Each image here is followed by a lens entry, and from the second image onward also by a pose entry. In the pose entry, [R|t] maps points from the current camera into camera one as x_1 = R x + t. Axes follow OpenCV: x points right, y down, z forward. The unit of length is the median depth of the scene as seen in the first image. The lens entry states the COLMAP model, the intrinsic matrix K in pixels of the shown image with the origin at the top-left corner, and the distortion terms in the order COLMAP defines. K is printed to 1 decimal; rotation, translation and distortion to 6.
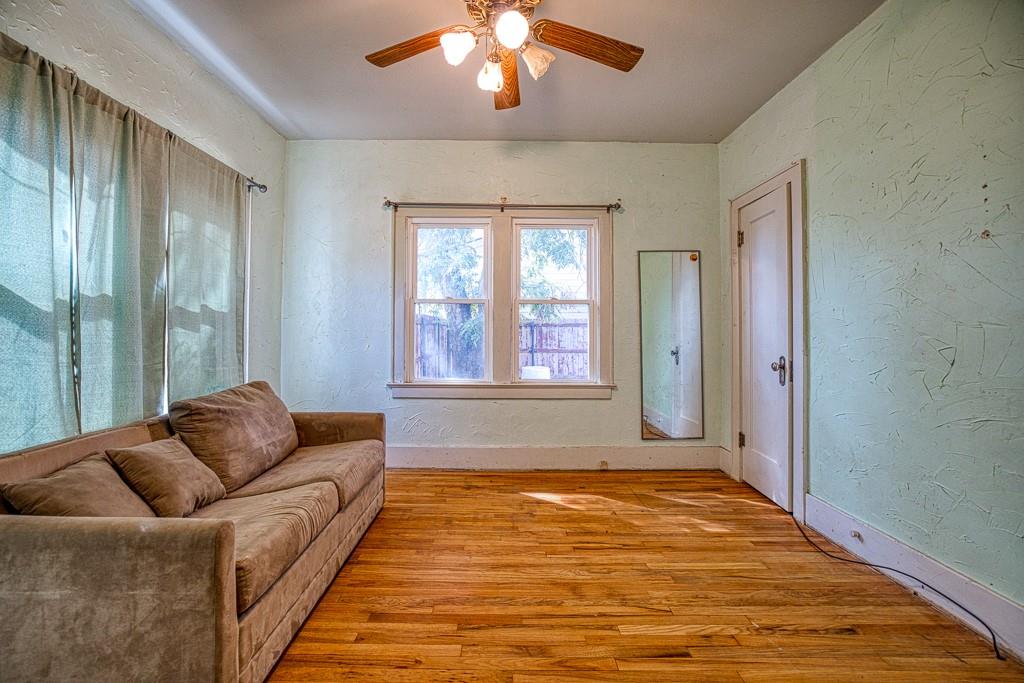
lens RADIAL K [[446.1, 0, 507.4], [0, 446.1, 316.9], [0, 0, 1]] dist [-0.038377, 0.000063]
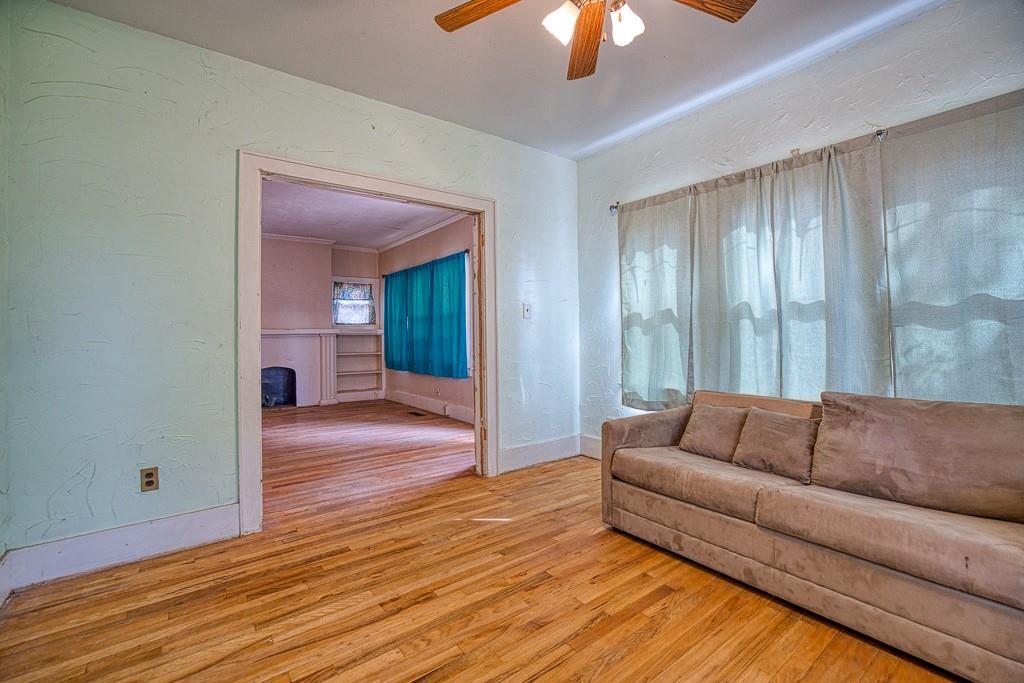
lens RADIAL K [[446.1, 0, 507.4], [0, 446.1, 316.9], [0, 0, 1]] dist [-0.038377, 0.000063]
pose [[-0.808721, -0.008518, -0.588130, 0.686863], [0.025267, 0.998469, -0.049204, 0.044534], [0.587649, -0.054652, -0.807268, 1.709455]]
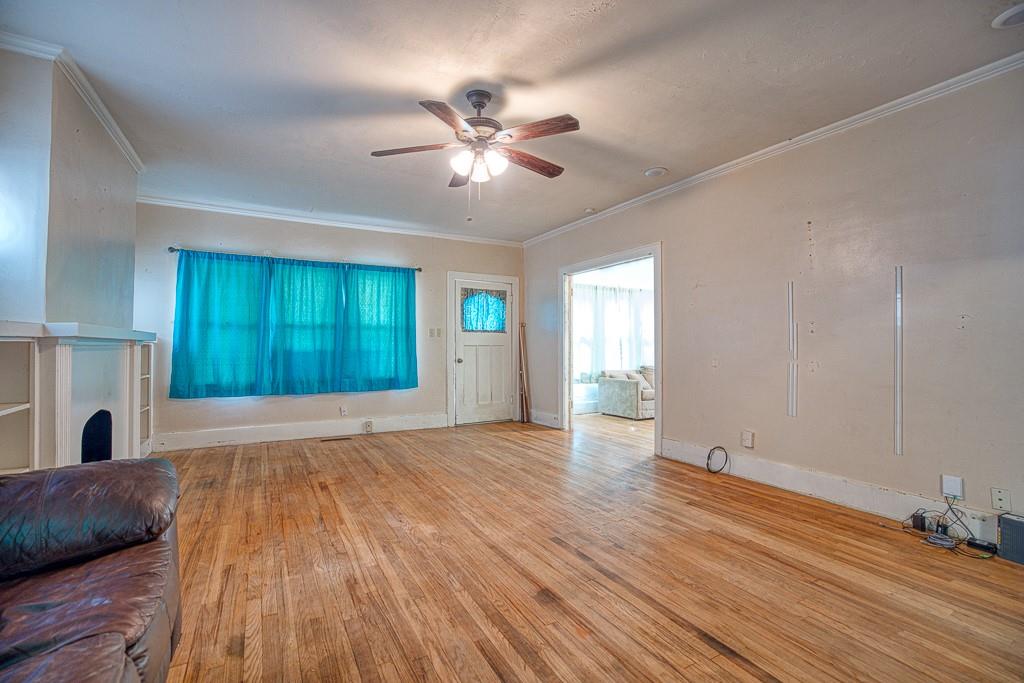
lens RADIAL K [[442.0, 0, 499.4], [0, 442.0, 331.7], [0, 0, 1]] dist [-0.048971, 0.018288]
pose [[0.461841, -0.034655, -0.886286, 2.405650], [0.014874, 0.999398, -0.031327, 0.004313], [0.886838, 0.001286, 0.462078, -2.171538]]
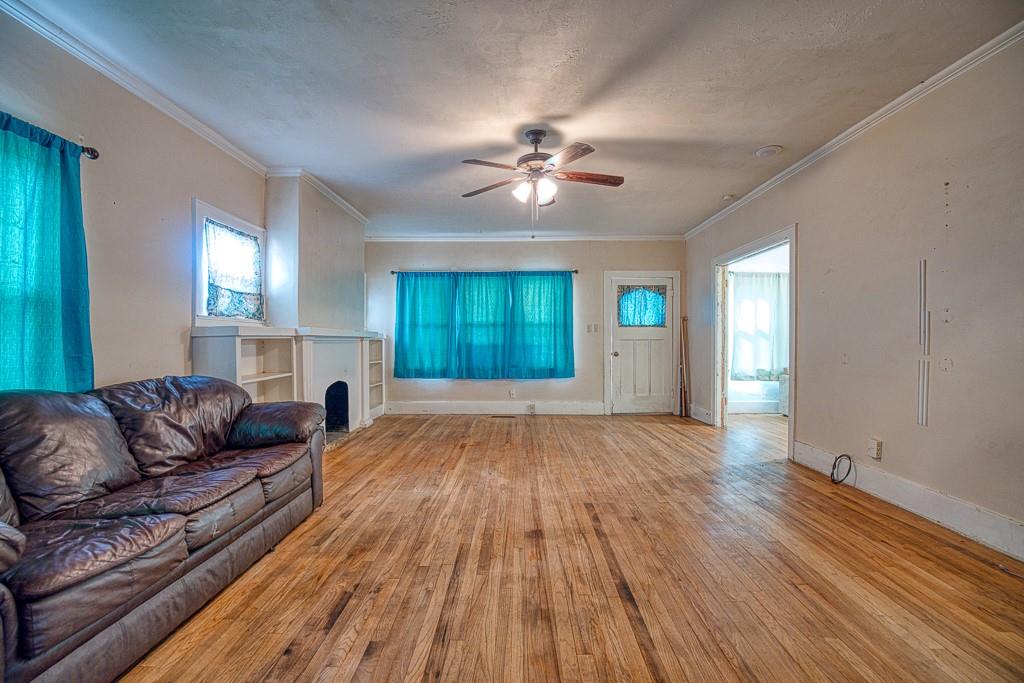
lens RADIAL K [[438.3, 0, 509.0], [0, 438.3, 337.7], [0, 0, 1]] dist [-0.049337, 0.017377]
pose [[-0.037385, -0.013158, -0.999214, 2.899032], [0.015128, 0.999791, -0.013731, 0.019833], [0.999186, -0.015629, -0.037178, -1.565001]]
